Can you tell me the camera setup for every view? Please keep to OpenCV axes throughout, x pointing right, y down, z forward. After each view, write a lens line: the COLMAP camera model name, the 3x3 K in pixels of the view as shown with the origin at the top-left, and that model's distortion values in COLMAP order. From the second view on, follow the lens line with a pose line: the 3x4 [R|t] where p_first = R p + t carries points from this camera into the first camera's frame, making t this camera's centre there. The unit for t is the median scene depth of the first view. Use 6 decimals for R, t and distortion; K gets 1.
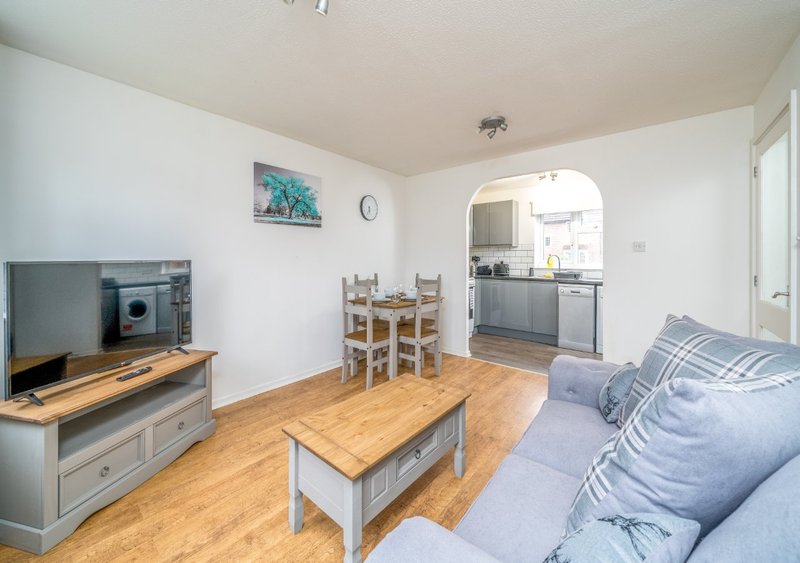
lens RADIAL K [[320.7, 0, 403.7], [0, 320.7, 261.8], [0, 0, 1]] dist [-0.009975, 0.001300]
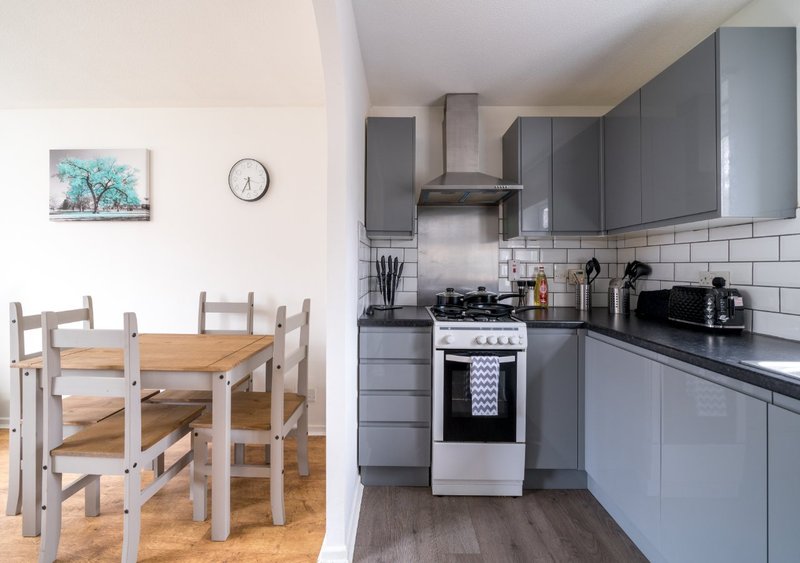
lens RADIAL K [[320.7, 0, 403.8], [0, 320.7, 264.2], [0, 0, 1]] dist [-0.009975, 0.001300]
pose [[0.590773, -0.008155, -0.806797, 0.661857], [-0.014844, 0.999670, -0.020974, -0.007627], [0.806701, 0.024367, 0.590457, 1.107294]]
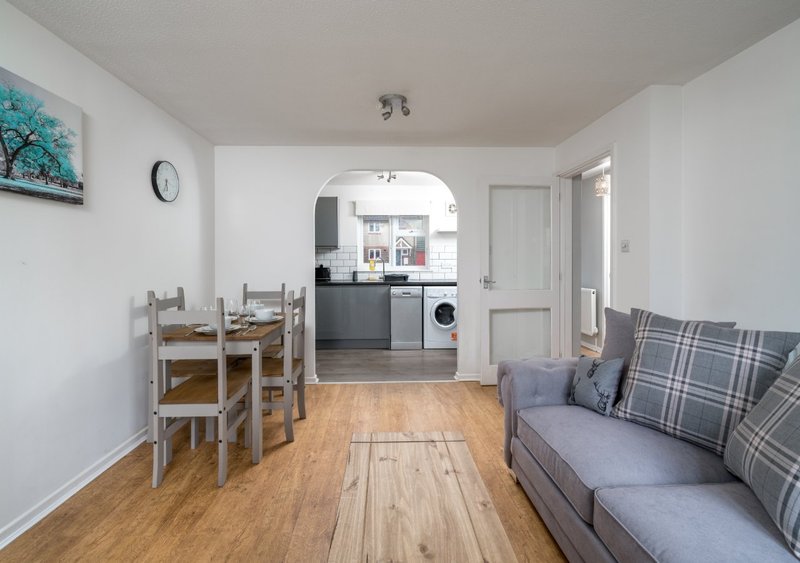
lens RADIAL K [[336.4, 0, 411.6], [0, 336.4, 265.1], [0, 0, 1]] dist [0.002060, -0.001430]
pose [[0.740265, -0.016335, 0.672116, -0.245089], [0.015661, 0.999852, 0.007052, -0.006258], [-0.672132, 0.005305, 0.740412, 0.258152]]
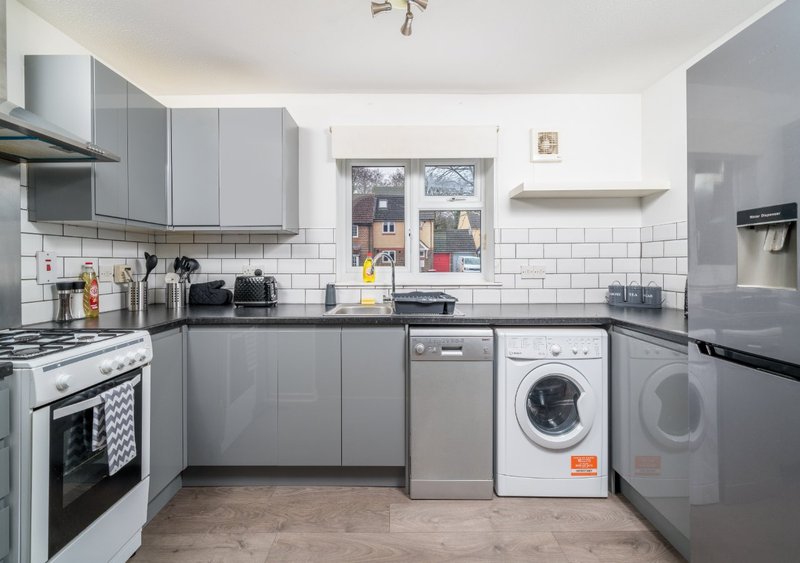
lens RADIAL K [[336.4, 0, 397.2], [0, 336.4, 262.9], [0, 0, 1]] dist [0.002060, -0.001430]
pose [[0.795906, -0.003660, 0.605409, 0.344920], [0.011182, 0.999900, -0.008656, -0.009431], [-0.605317, 0.013659, 0.795867, 1.009298]]
